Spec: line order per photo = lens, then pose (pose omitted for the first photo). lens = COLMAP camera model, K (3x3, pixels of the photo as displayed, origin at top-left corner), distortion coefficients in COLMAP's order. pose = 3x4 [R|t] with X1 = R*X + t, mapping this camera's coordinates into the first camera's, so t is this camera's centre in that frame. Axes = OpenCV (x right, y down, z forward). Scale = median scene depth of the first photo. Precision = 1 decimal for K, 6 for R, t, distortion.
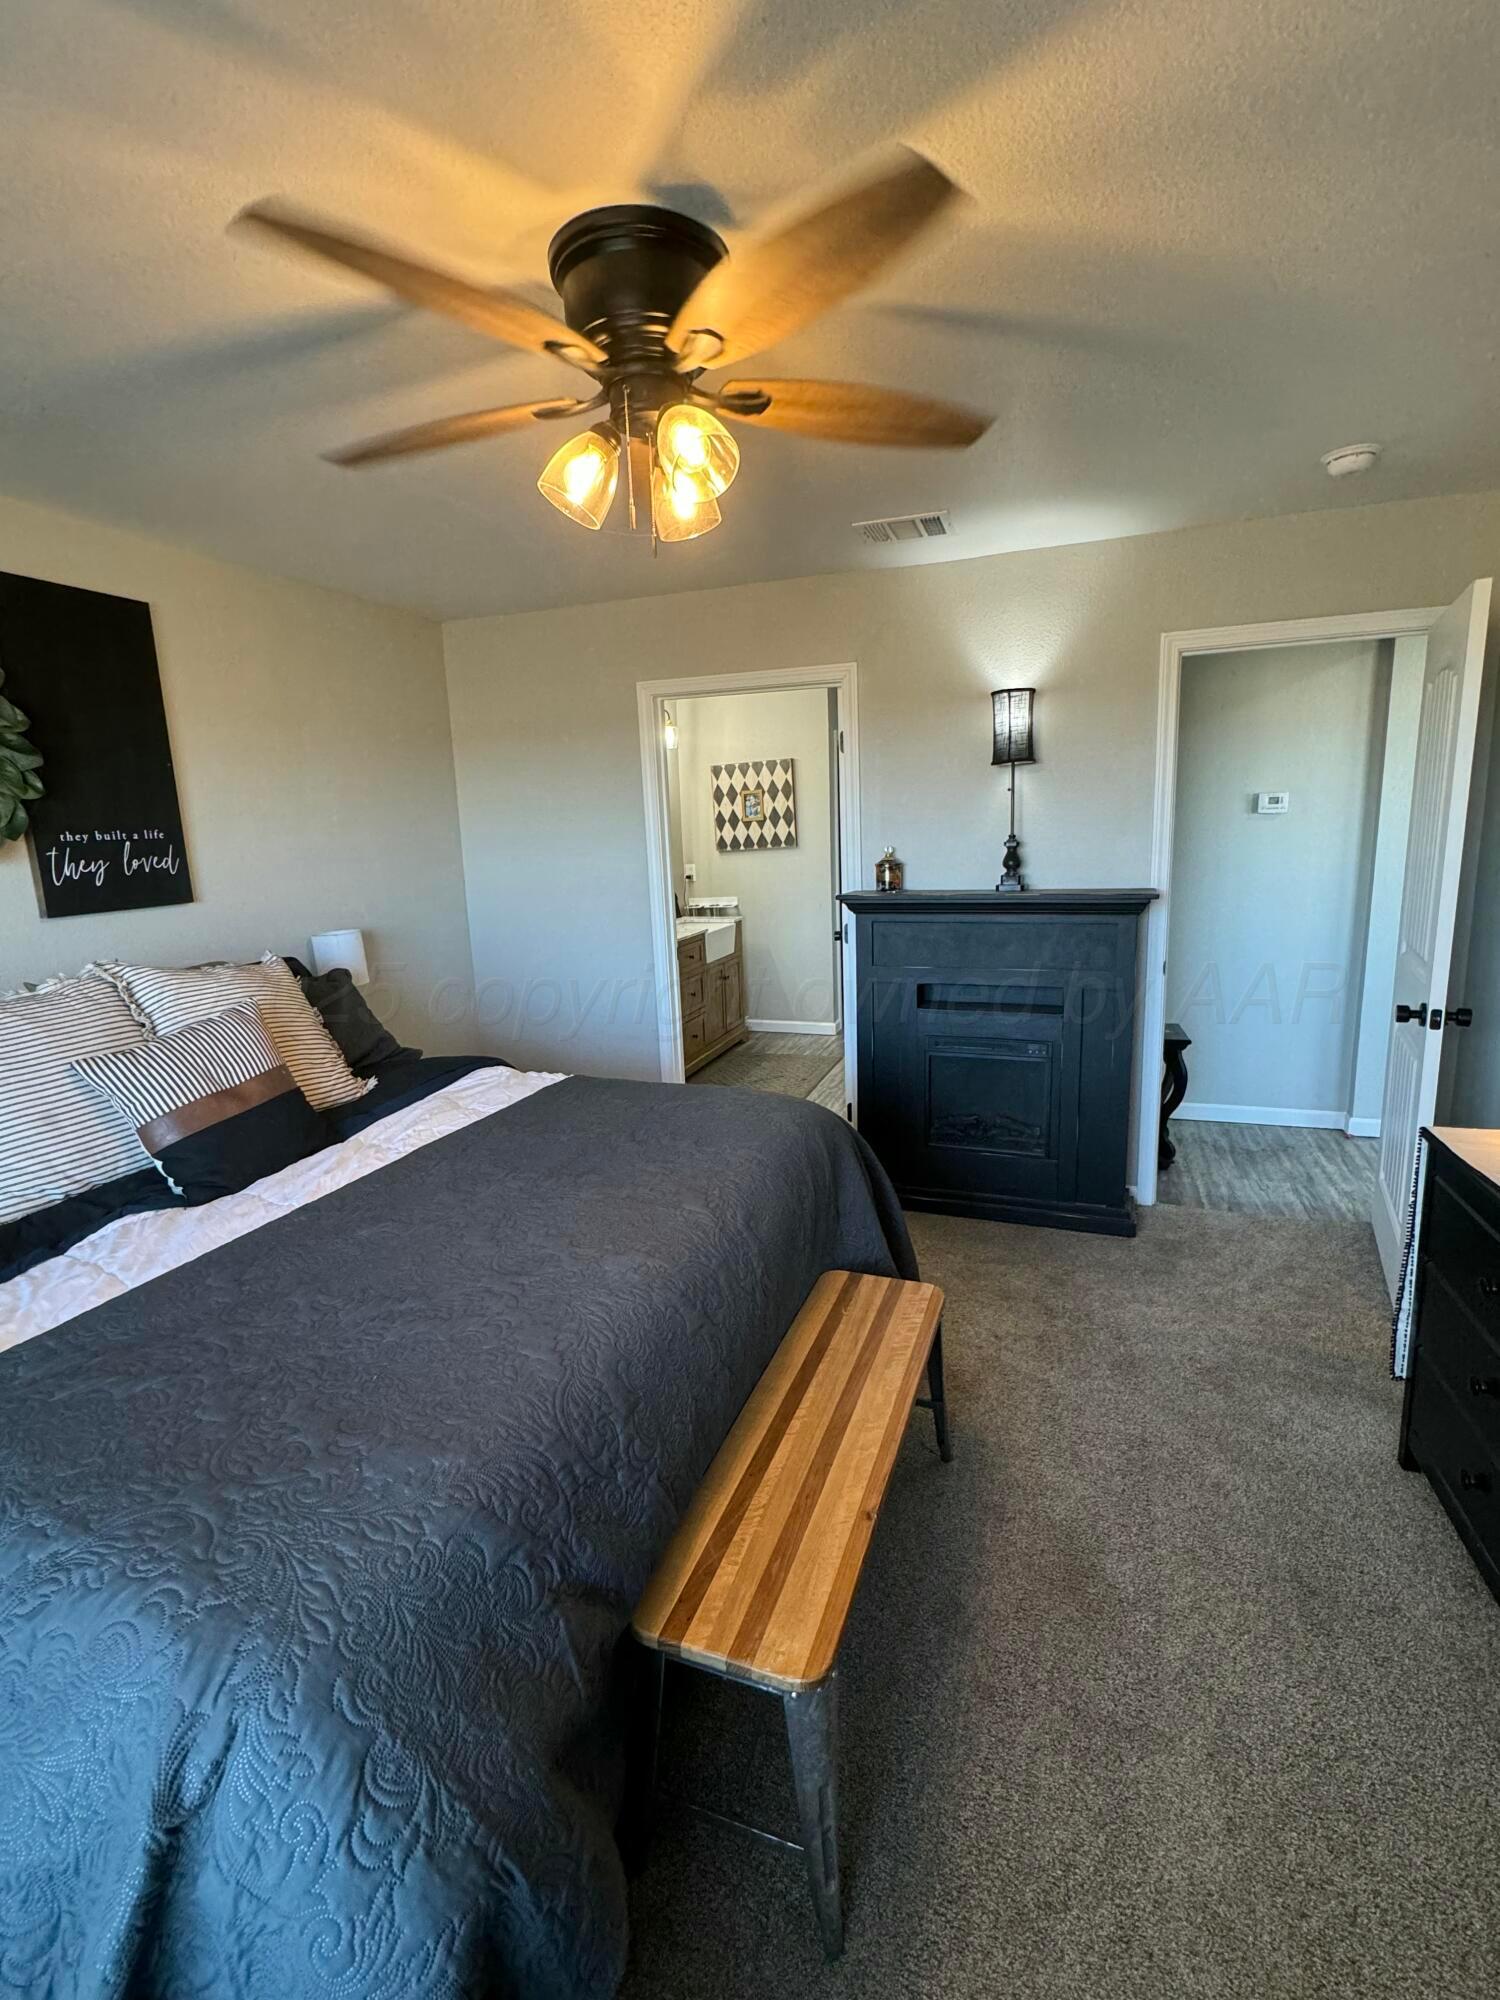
lens RADIAL K [[901.3, 0, 751.7], [0, 901.3, 990.1], [0, 0, 1]] dist [0.000090, -0.000260]
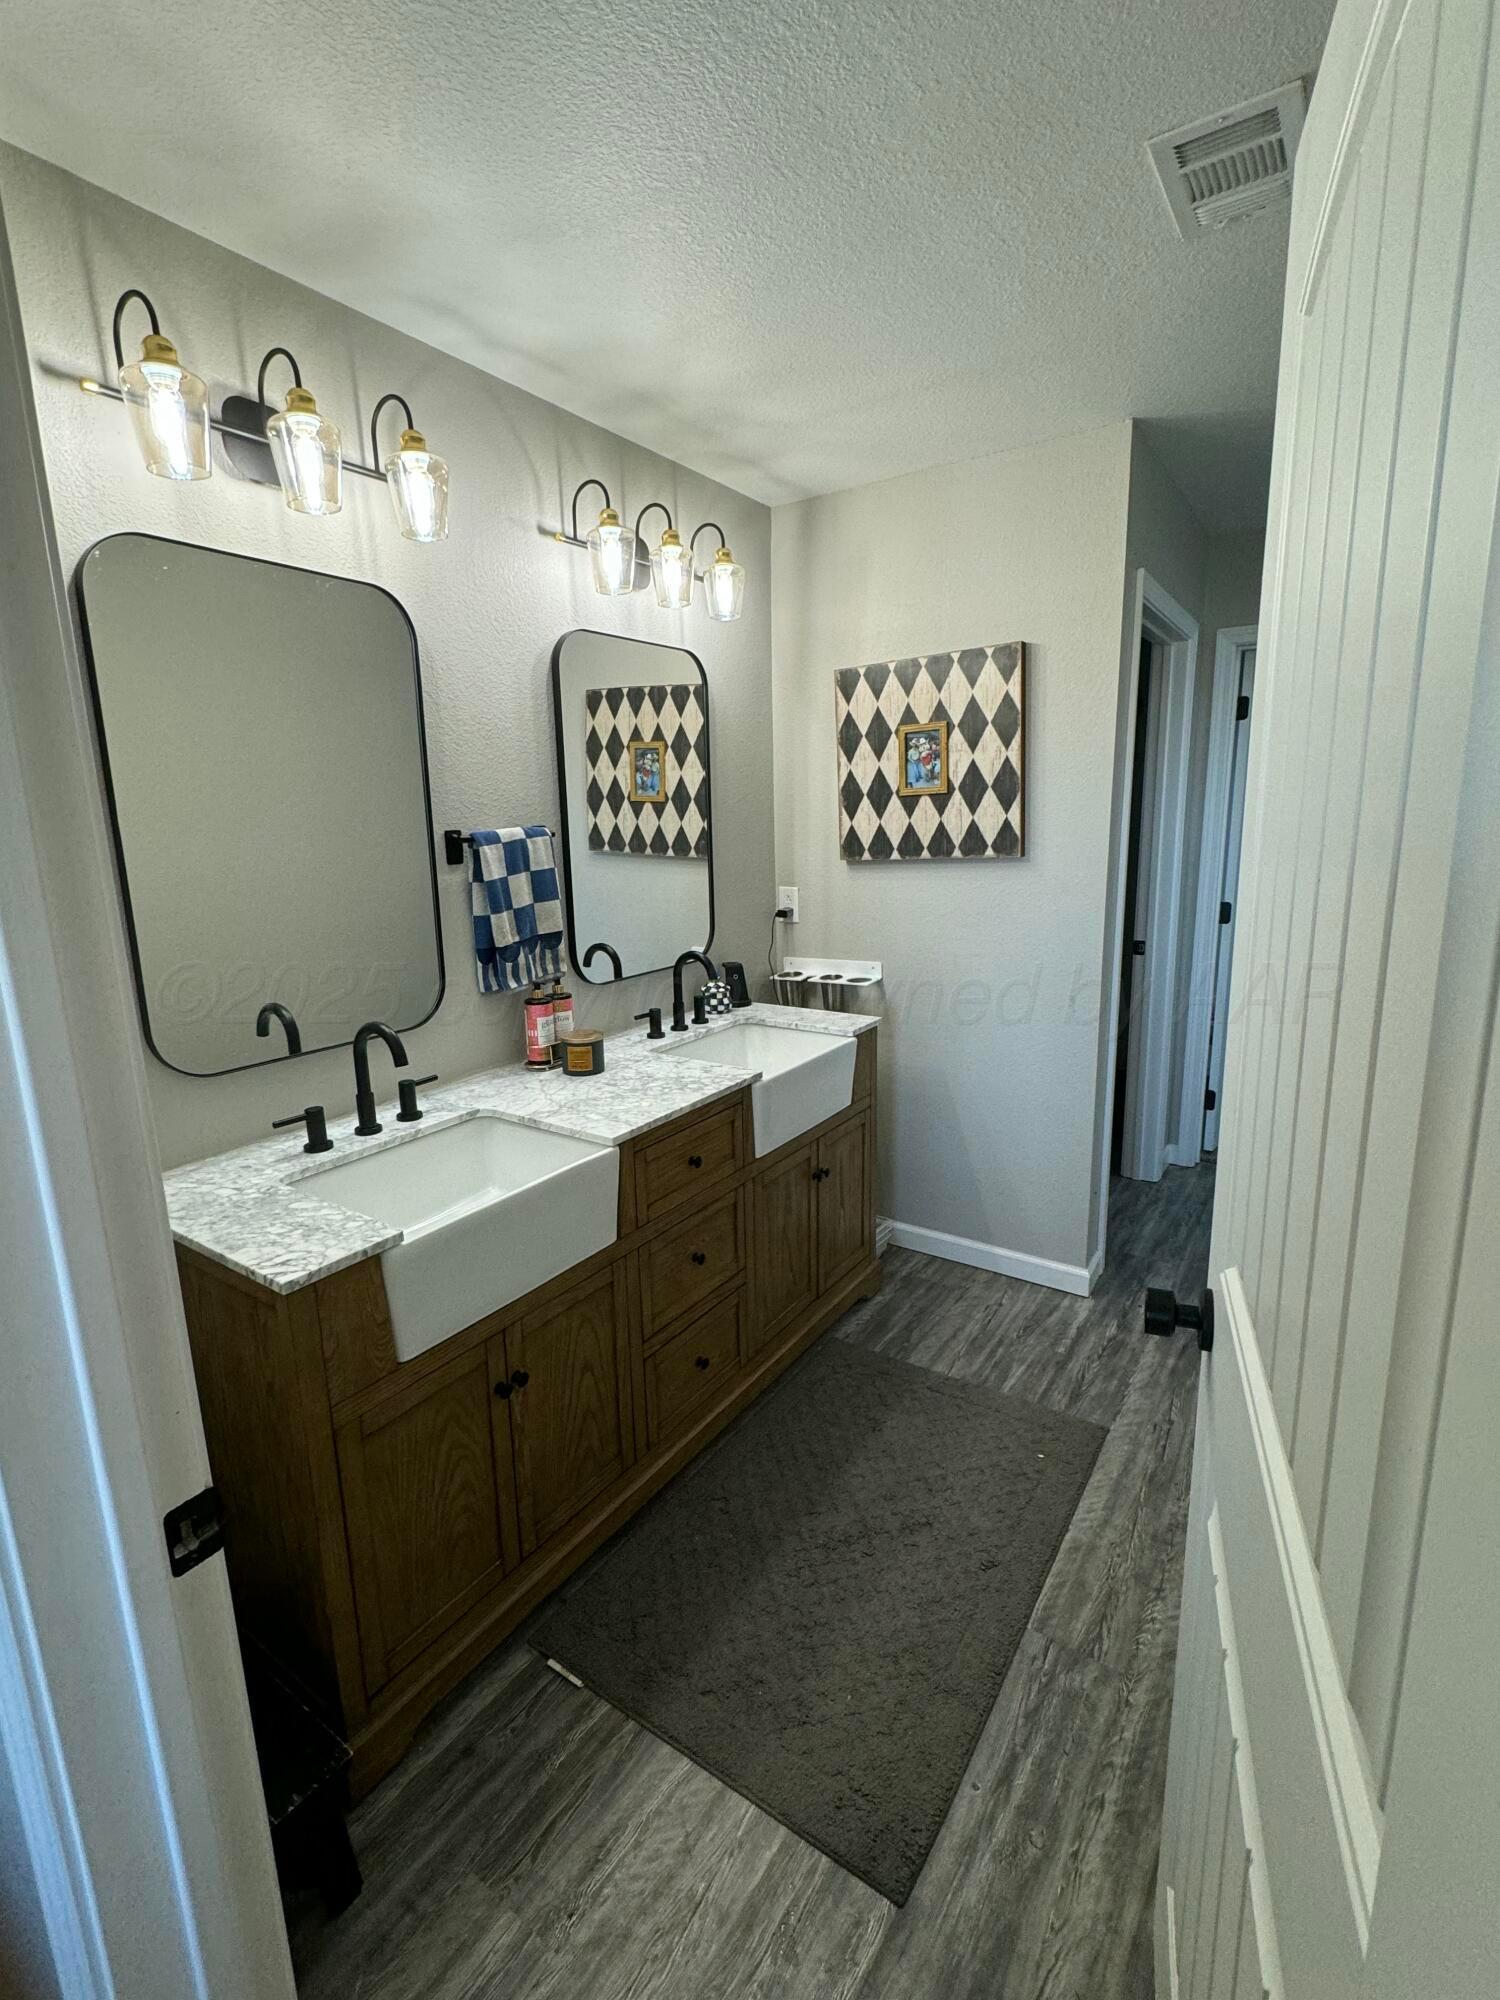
lens RADIAL K [[901.3, 0, 751.7], [0, 901.3, 990.1], [0, 0, 1]] dist [0.000090, -0.000260]
pose [[0.968768, 0.063024, -0.239827, 0.031859], [-0.059511, 0.997988, 0.021867, -0.097970], [0.240723, -0.006912, 0.970569, 0.555667]]
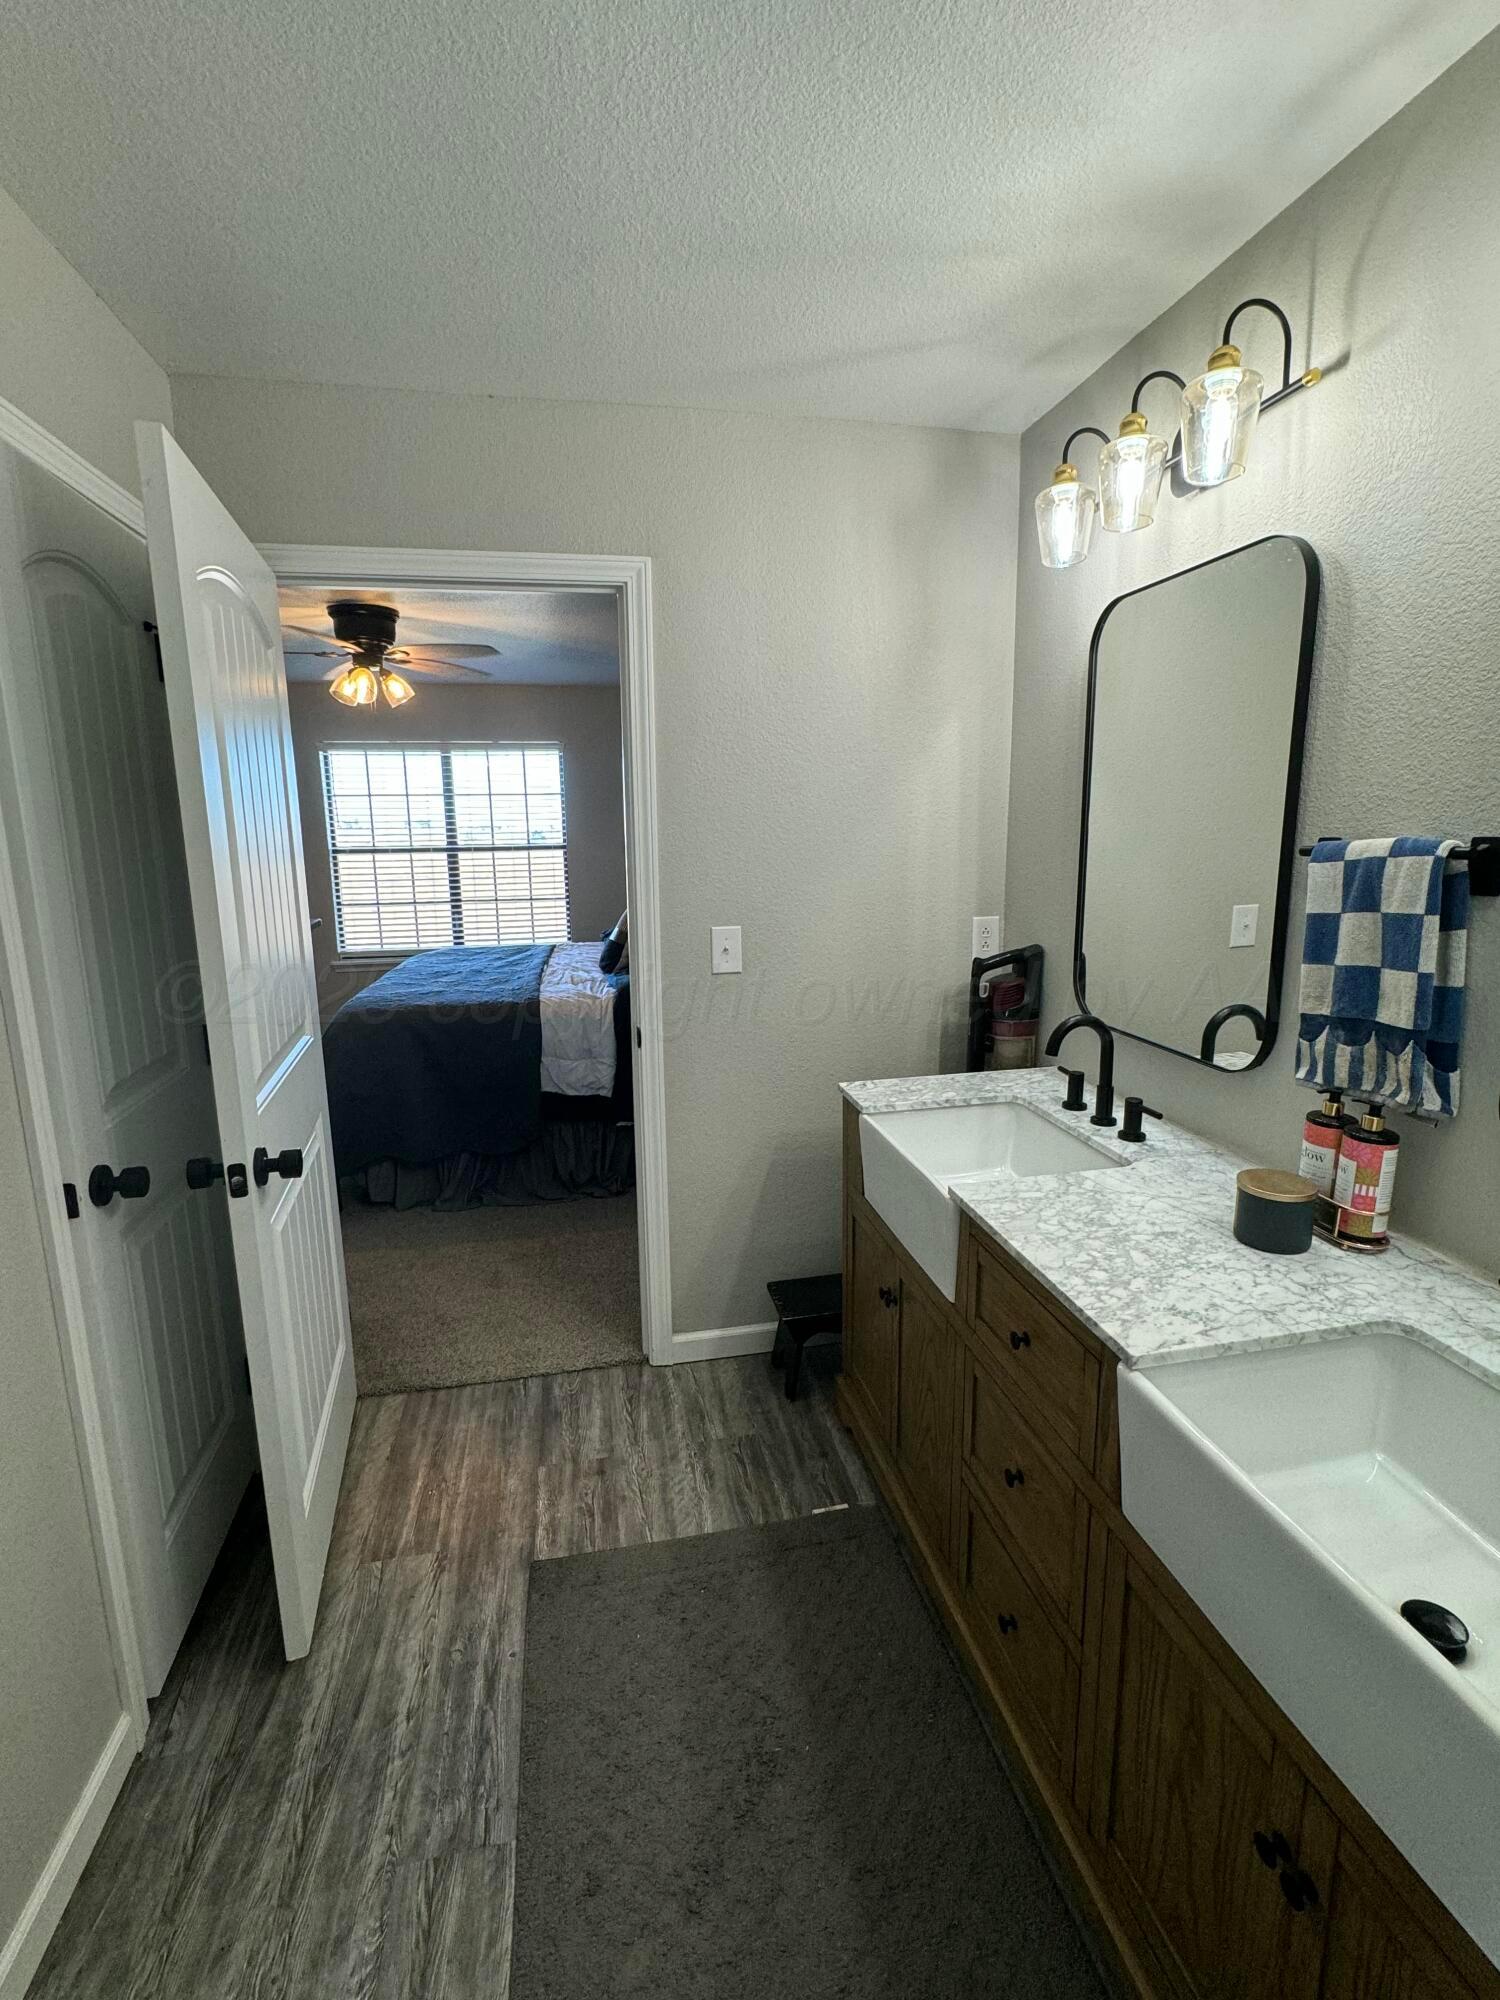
lens RADIAL K [[901.3, 0, 751.7], [0, 901.3, 990.1], [0, 0, 1]] dist [0.000090, -0.000260]
pose [[-0.850333, 0.141291, -0.506923, 0.083580], [-0.053990, 0.934776, 0.351110, -0.168399], [0.523468, 0.325930, -0.787243, 0.912491]]
